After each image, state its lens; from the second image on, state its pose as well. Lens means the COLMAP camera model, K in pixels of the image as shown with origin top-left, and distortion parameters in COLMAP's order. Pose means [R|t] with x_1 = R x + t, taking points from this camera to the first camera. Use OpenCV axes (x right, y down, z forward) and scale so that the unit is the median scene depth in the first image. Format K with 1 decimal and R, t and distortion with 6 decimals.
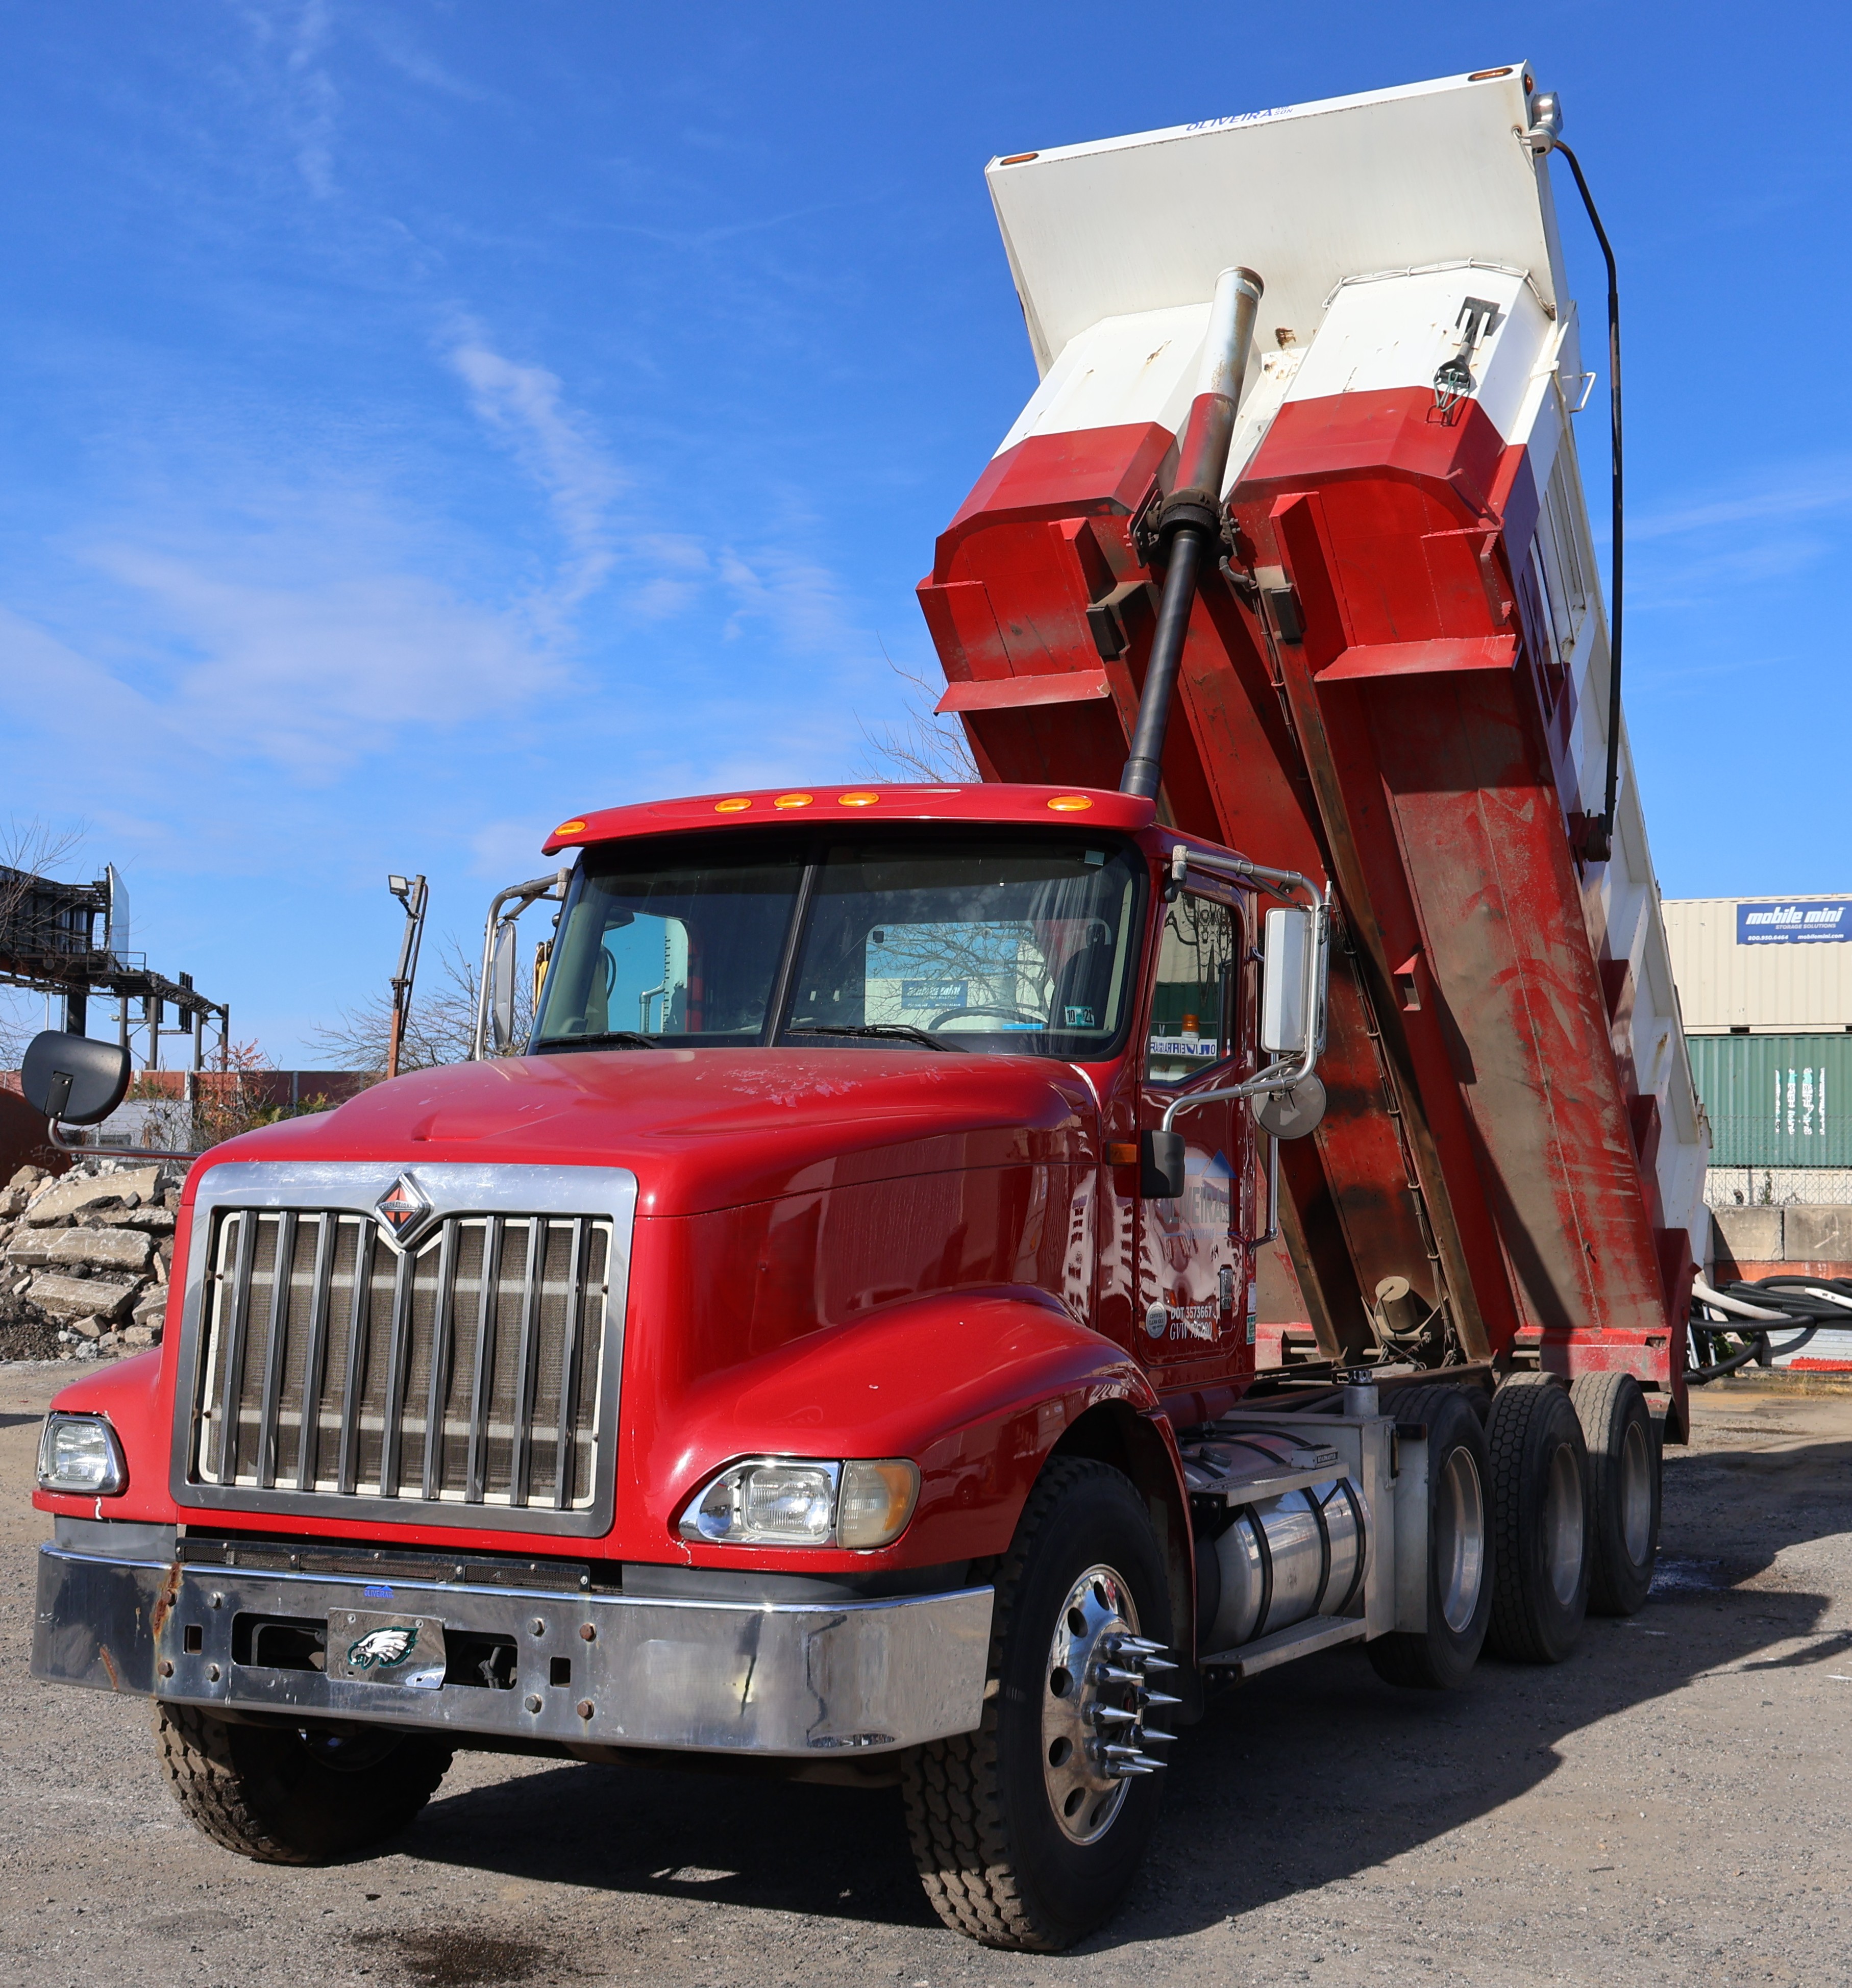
lens RADIAL K [[2688.3, 0, 1008.2], [0, 2688.3, 1004.8], [0, 0, 1]] dist [0.013308, 0.000000]
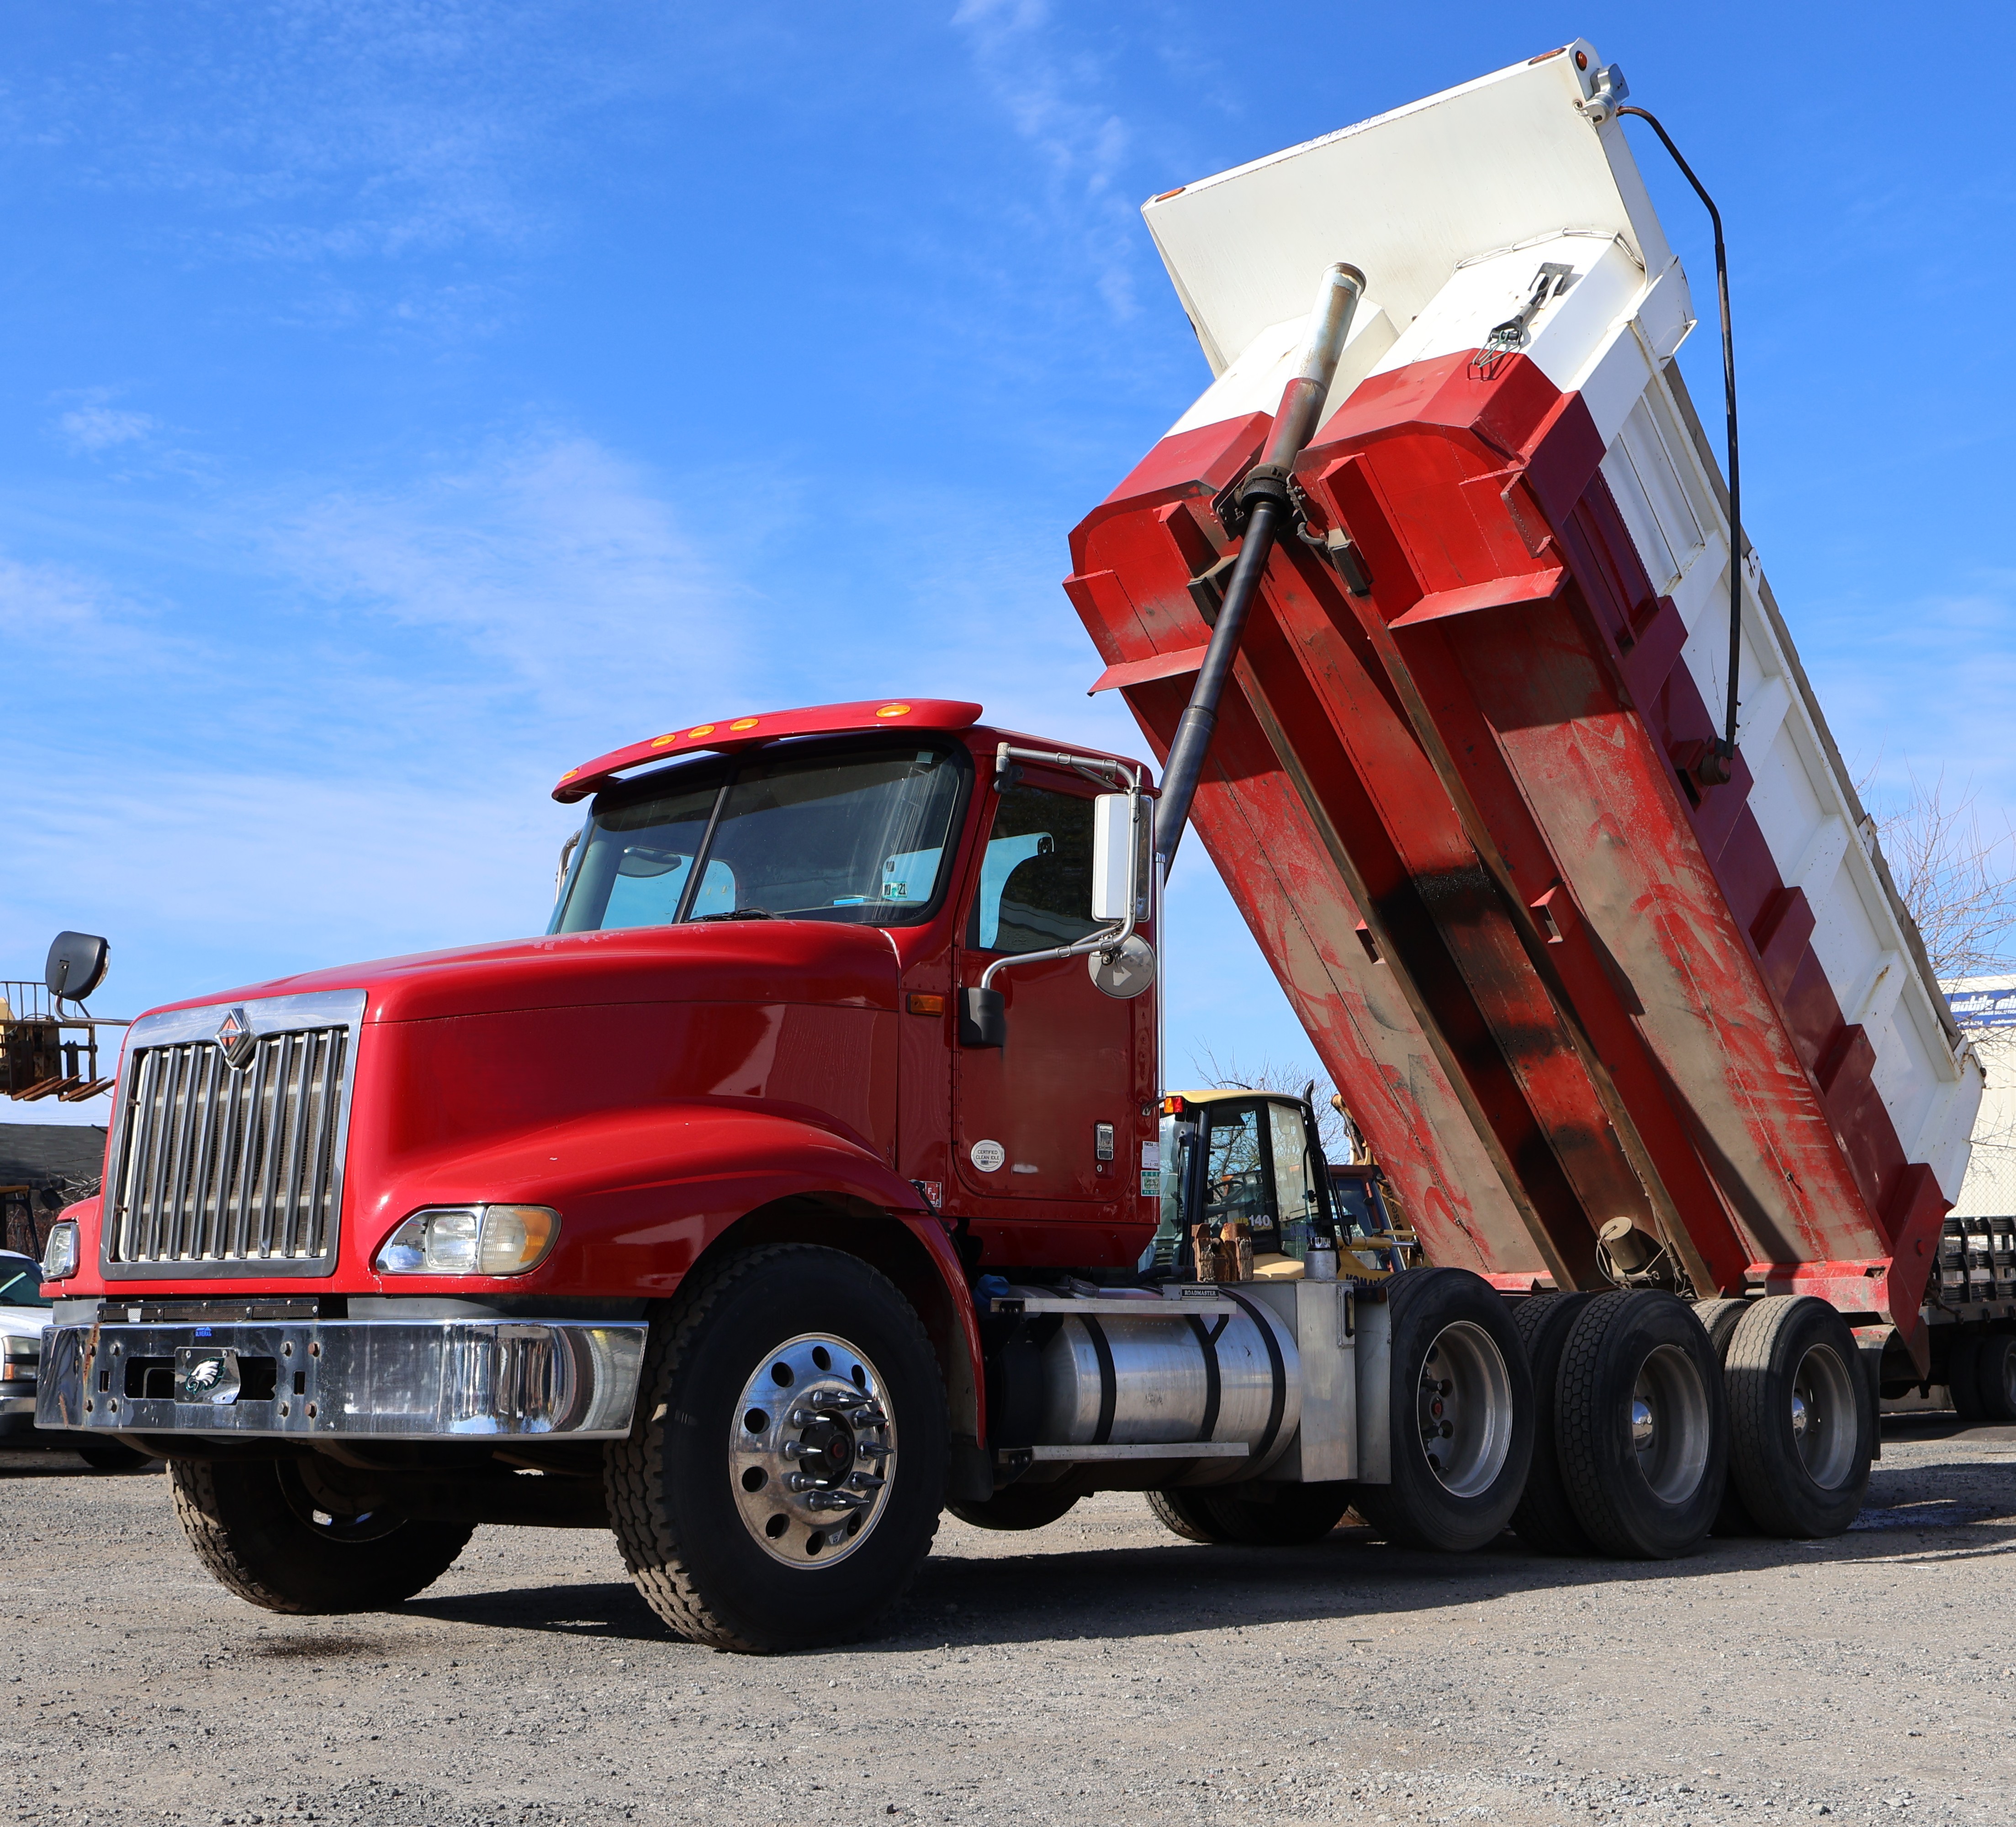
lens RADIAL K [[2724.8, 0, 1011.4], [0, 2724.8, 901.6], [0, 0, 1]] dist [0.011179, 0.000000]
pose [[0.956210, -0.057839, -0.286910, 0.388200], [0.035191, 0.995888, -0.083480, 0.103159], [0.290559, 0.069728, 0.954313, -0.102067]]
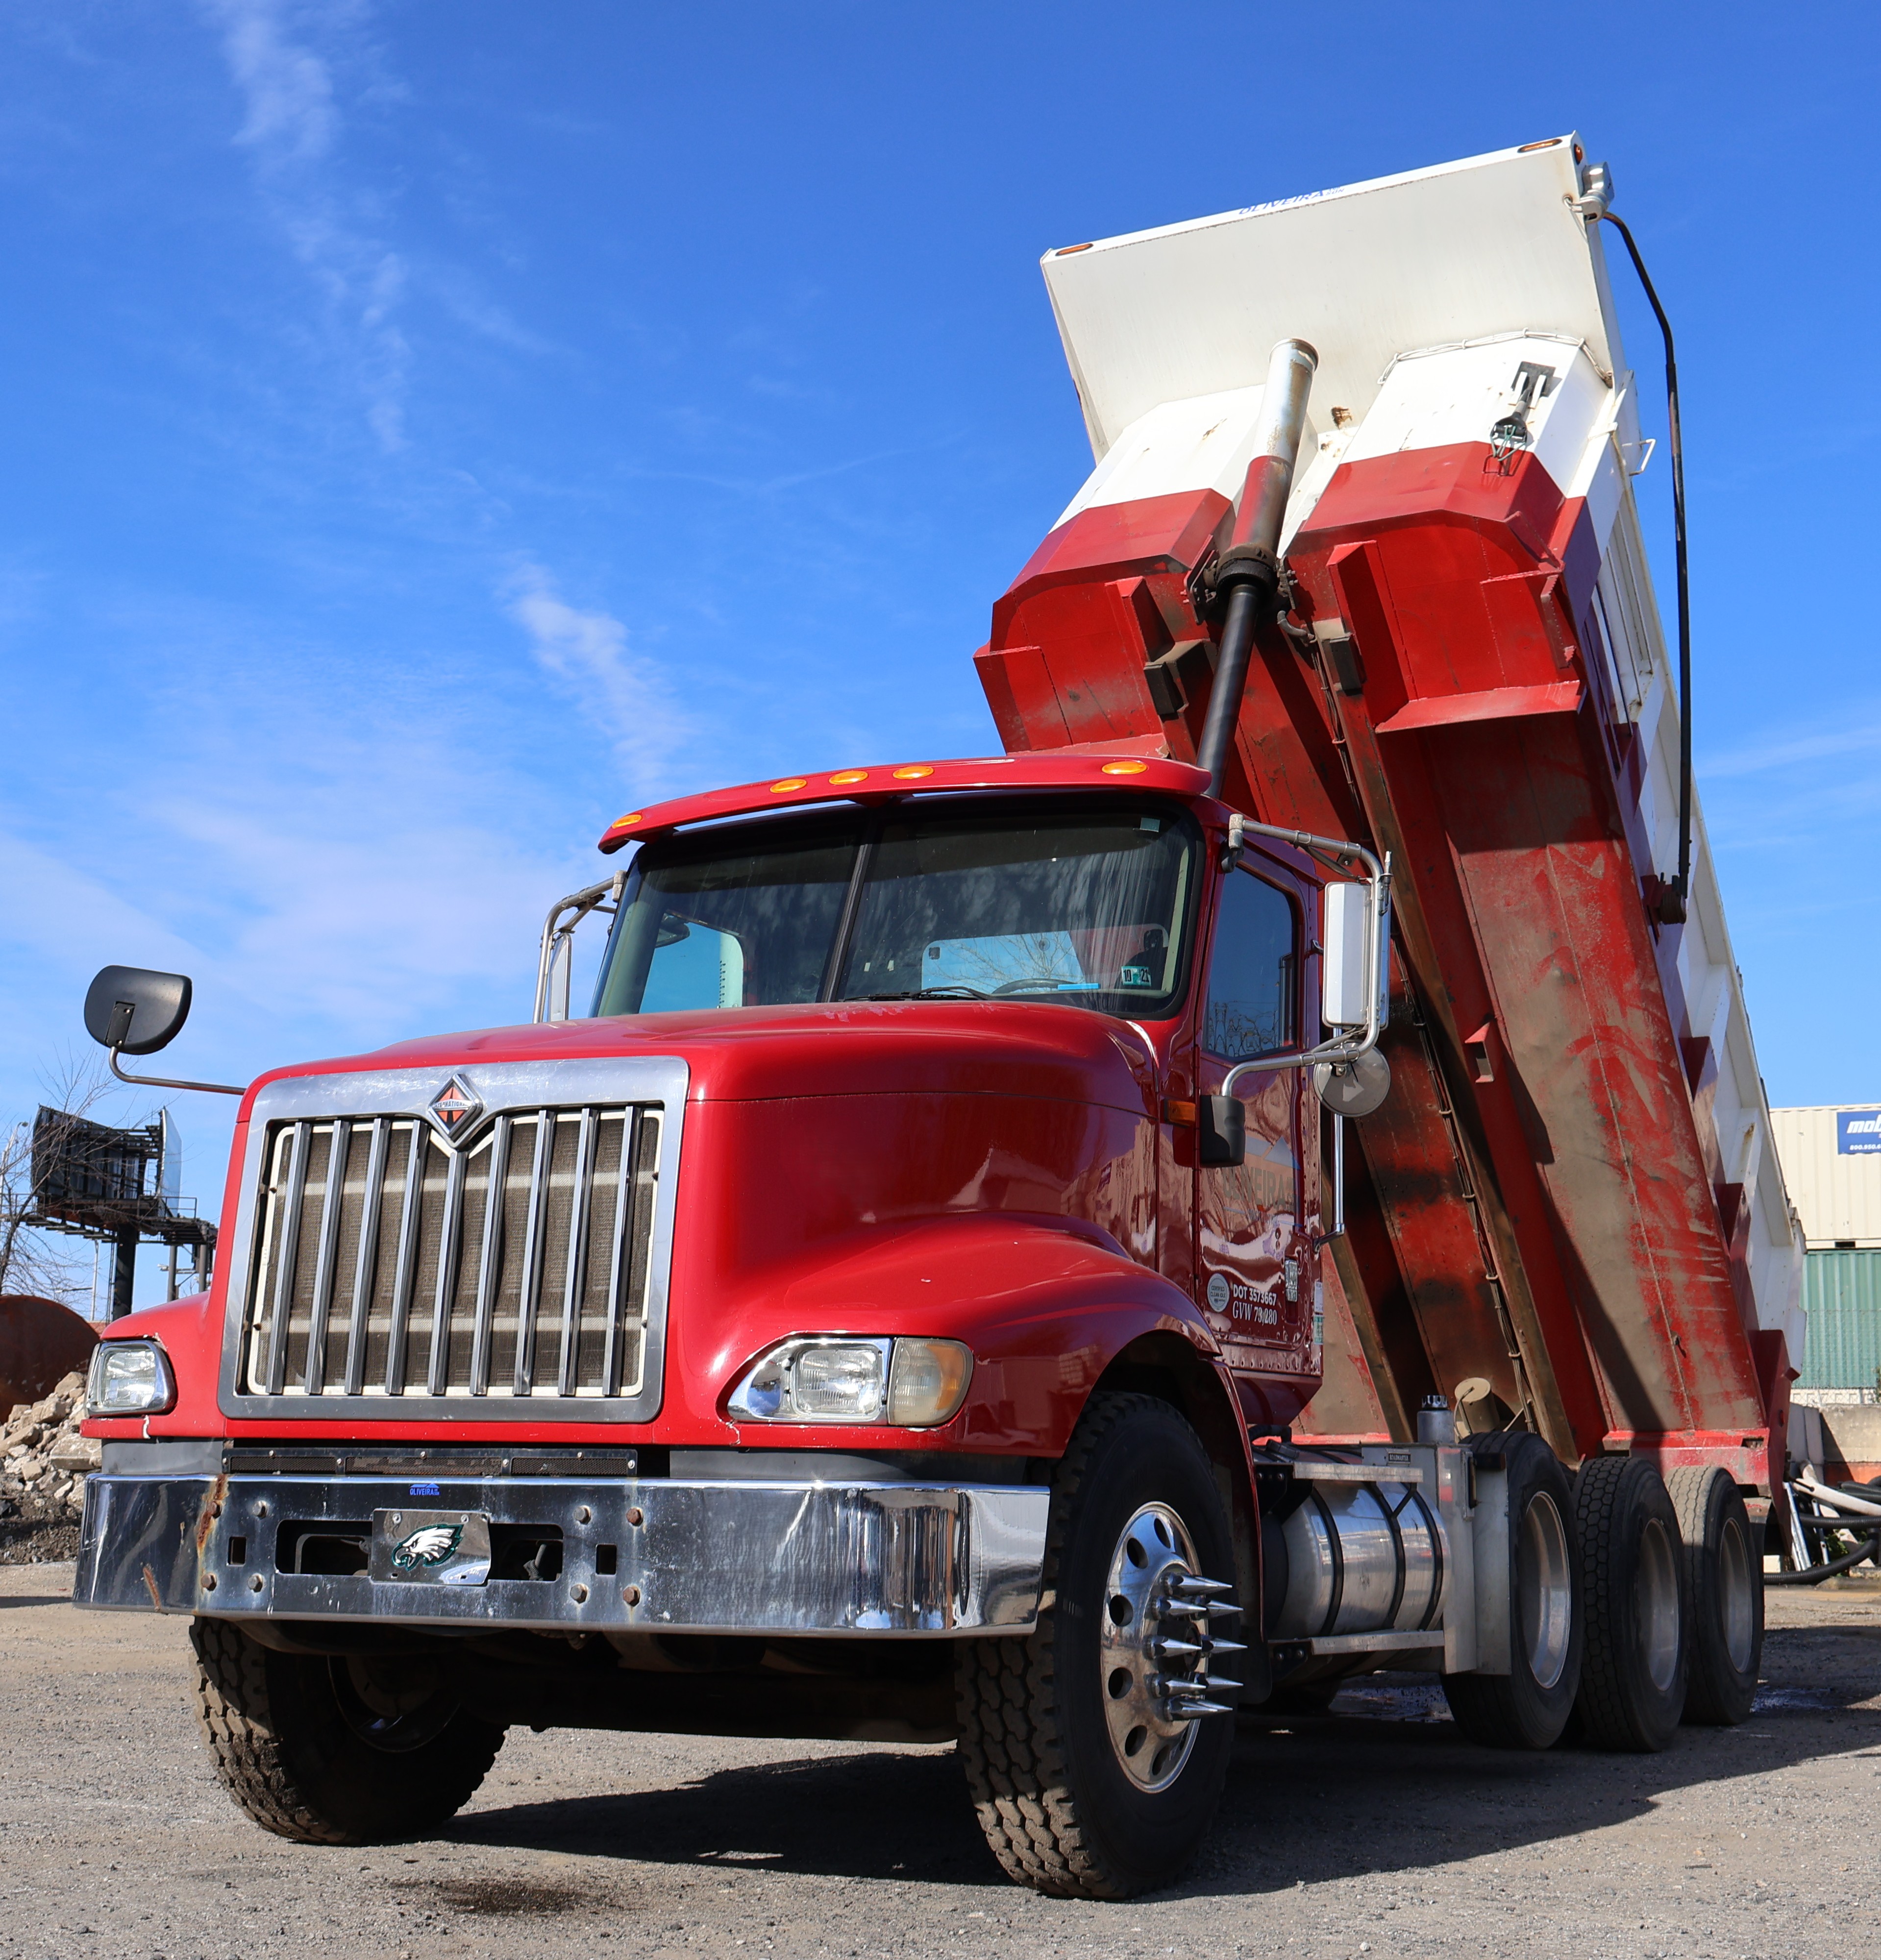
lens RADIAL K [[2769.5, 0, 928.1], [0, 2769.5, 938.7], [0, 0, 1]] dist [0.011577, 0.000000]
pose [[0.998589, -0.006636, -0.052687, 0.003801], [0.000516, 0.993328, -0.115326, 0.101802], [0.053101, 0.115136, 0.991929, -0.014916]]
